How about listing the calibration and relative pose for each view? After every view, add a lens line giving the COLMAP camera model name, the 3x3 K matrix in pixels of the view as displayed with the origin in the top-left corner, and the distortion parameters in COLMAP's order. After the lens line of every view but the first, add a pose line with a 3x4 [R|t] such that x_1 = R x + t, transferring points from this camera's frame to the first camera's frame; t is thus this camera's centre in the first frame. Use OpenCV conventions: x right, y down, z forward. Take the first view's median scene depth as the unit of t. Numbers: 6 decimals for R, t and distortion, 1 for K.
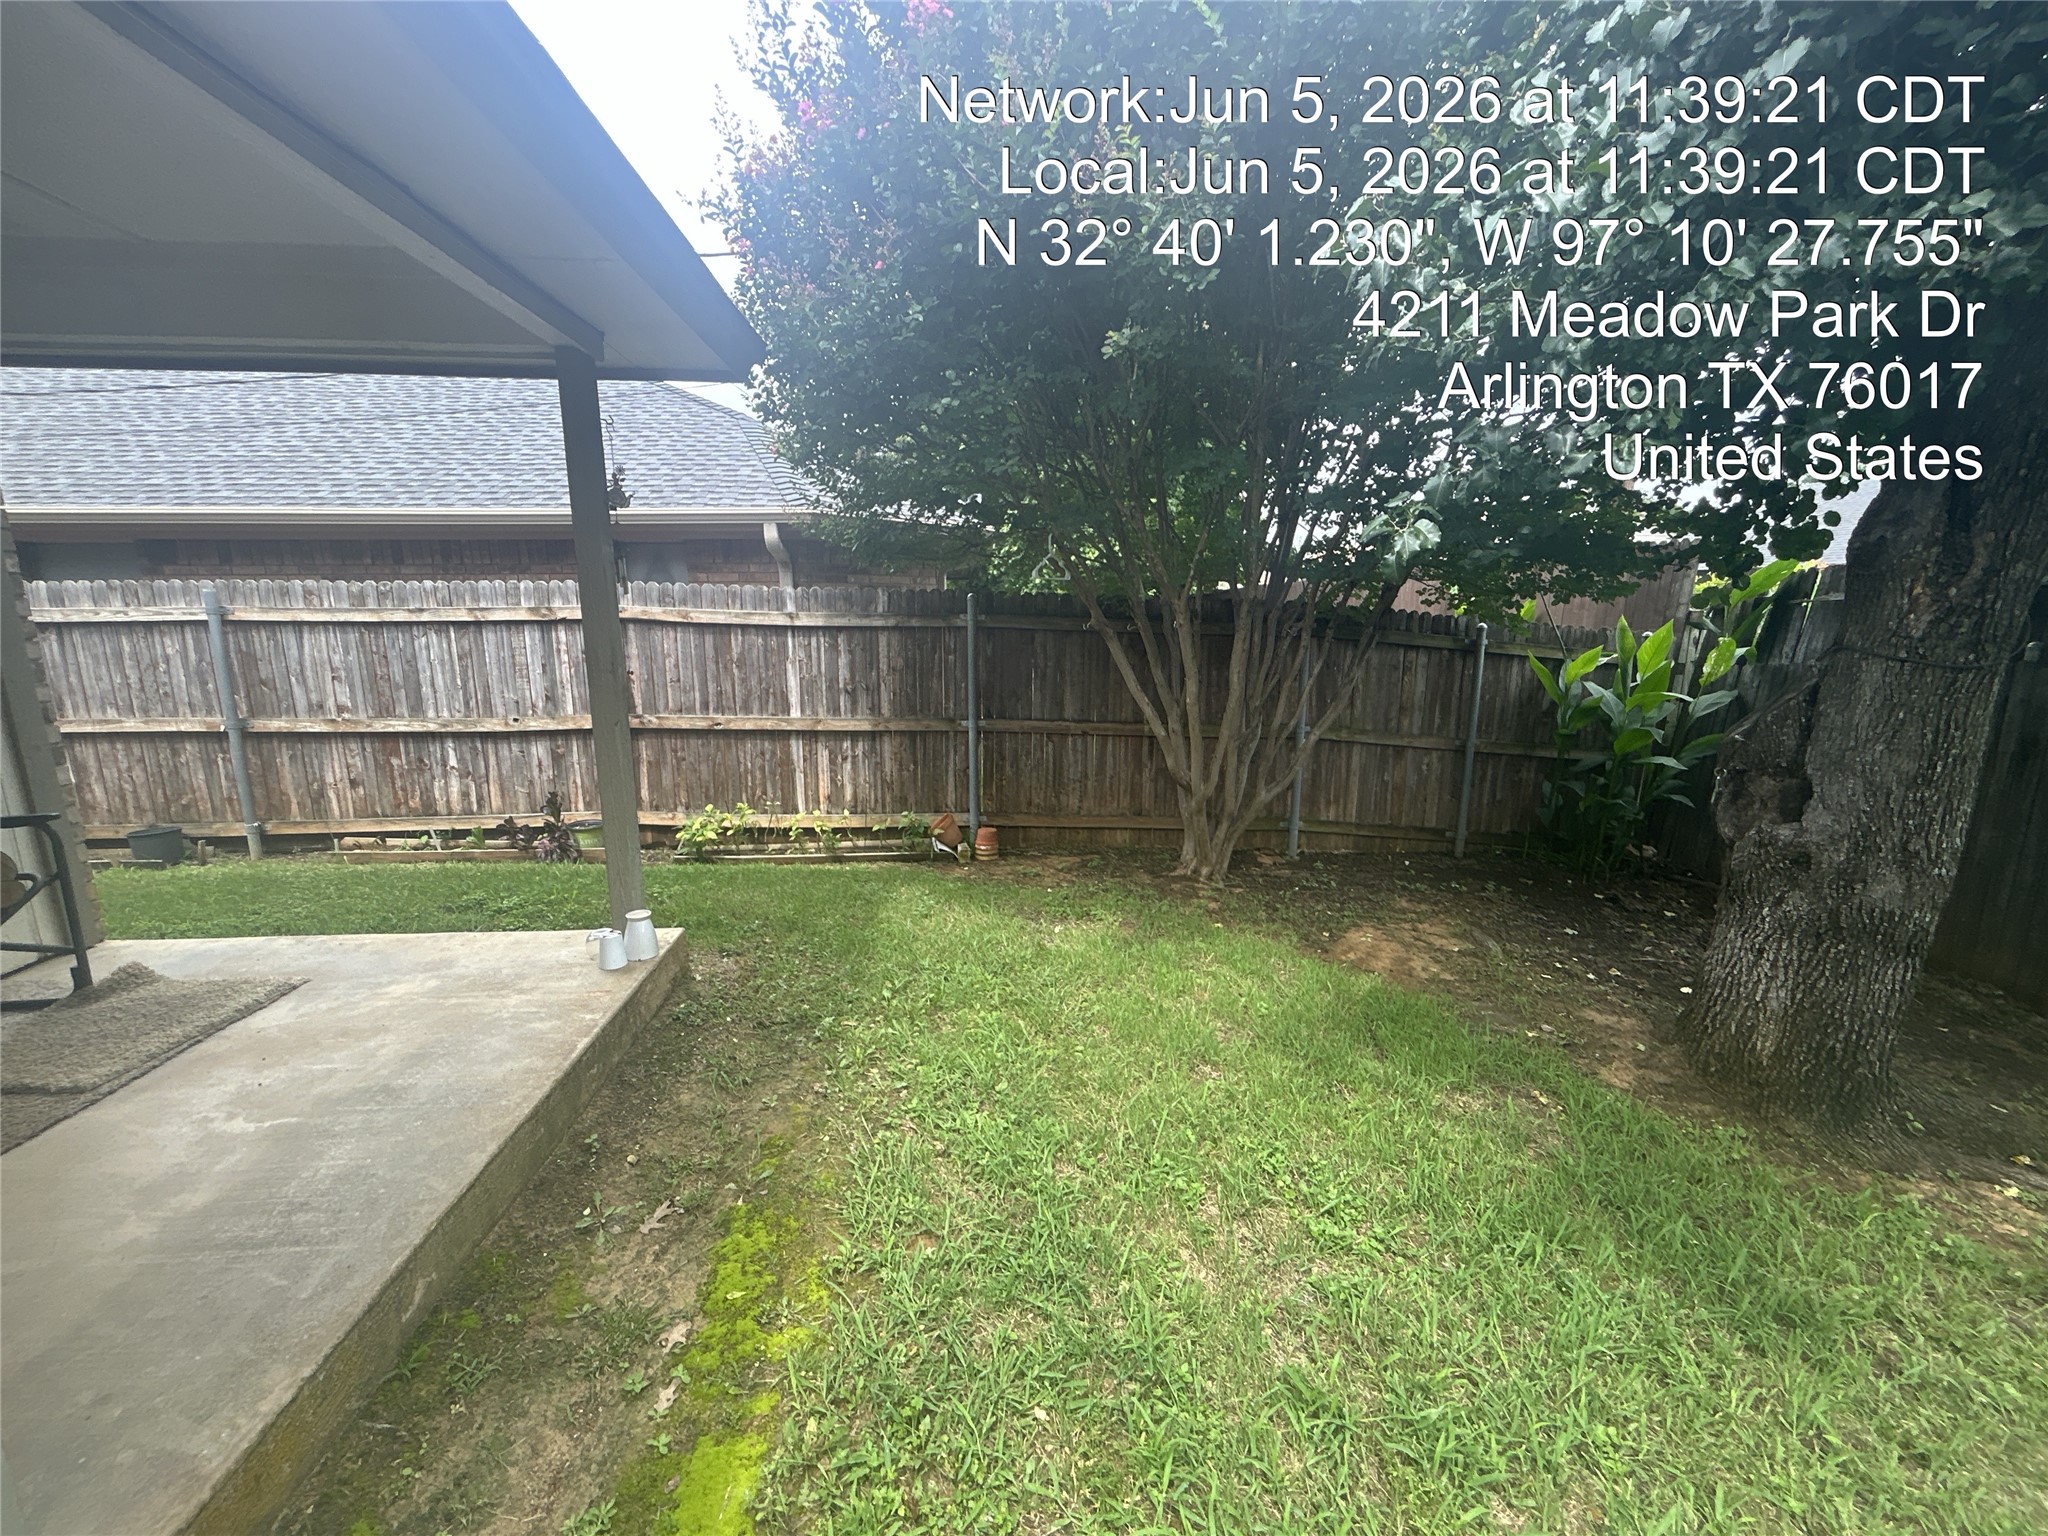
lens RADIAL K [[821.7, 0, 1021.5], [0, 821.7, 770.3], [0, 0, 1]] dist [0.013299, -0.007321]
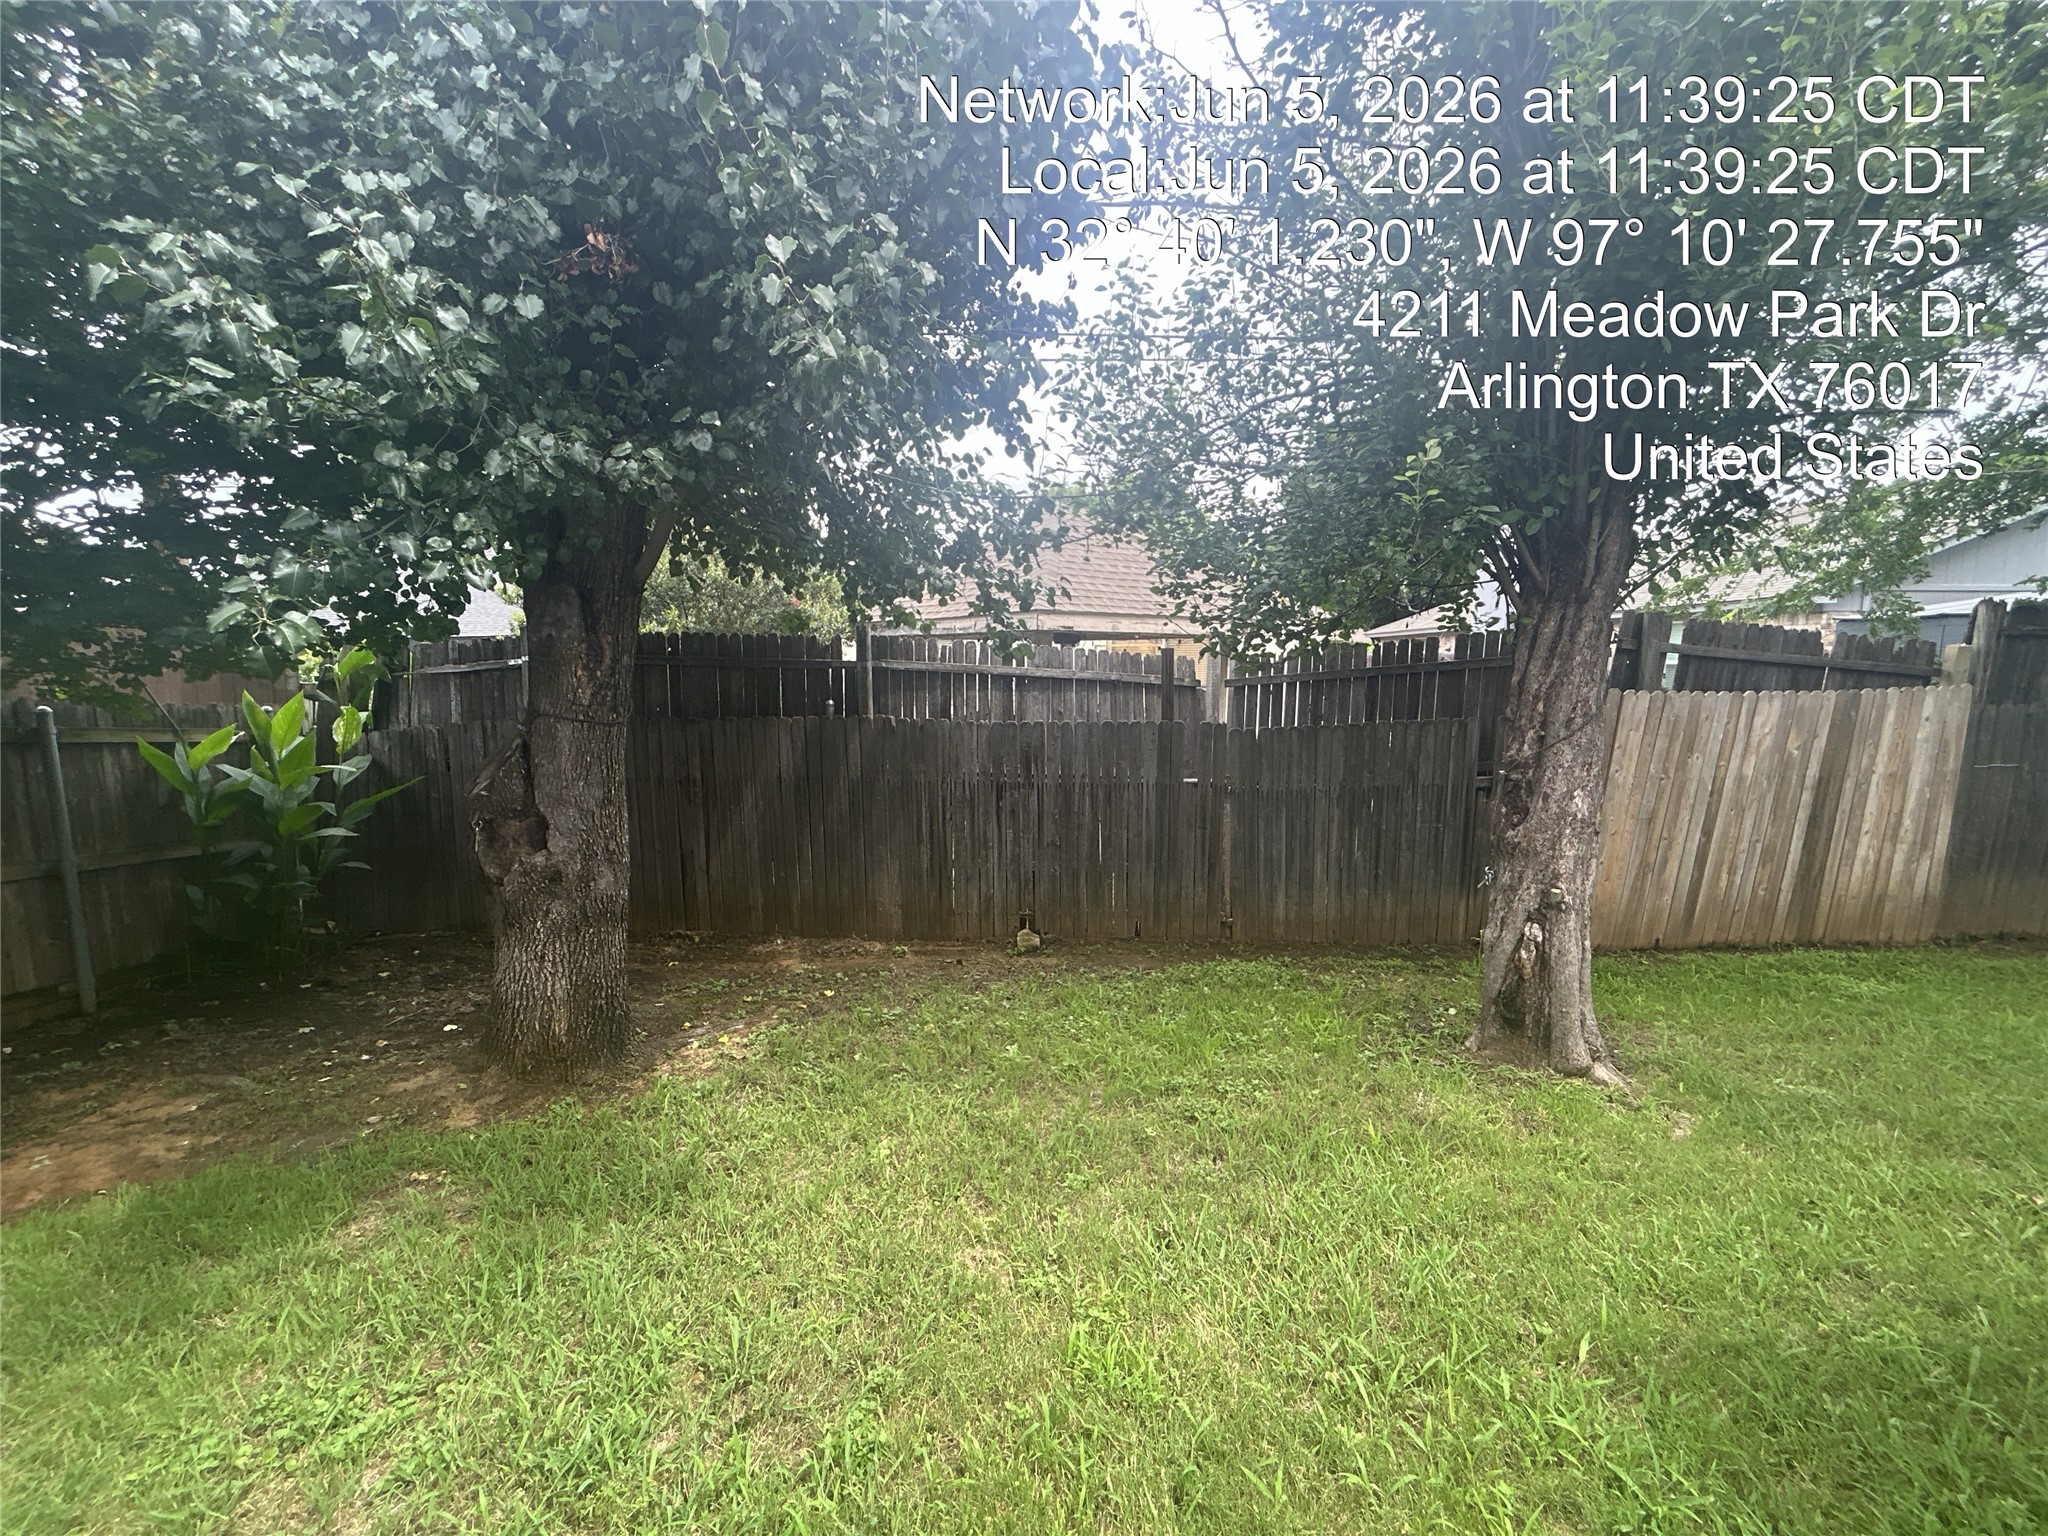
lens RADIAL K [[821.7, 0, 1021.5], [0, 821.7, 770.3], [0, 0, 1]] dist [0.013299, -0.007321]
pose [[0.115282, -0.127750, 0.985084, -0.138778], [0.203238, 0.973750, 0.102495, -0.023254], [-0.972319, 0.188391, 0.138220, 0.045956]]
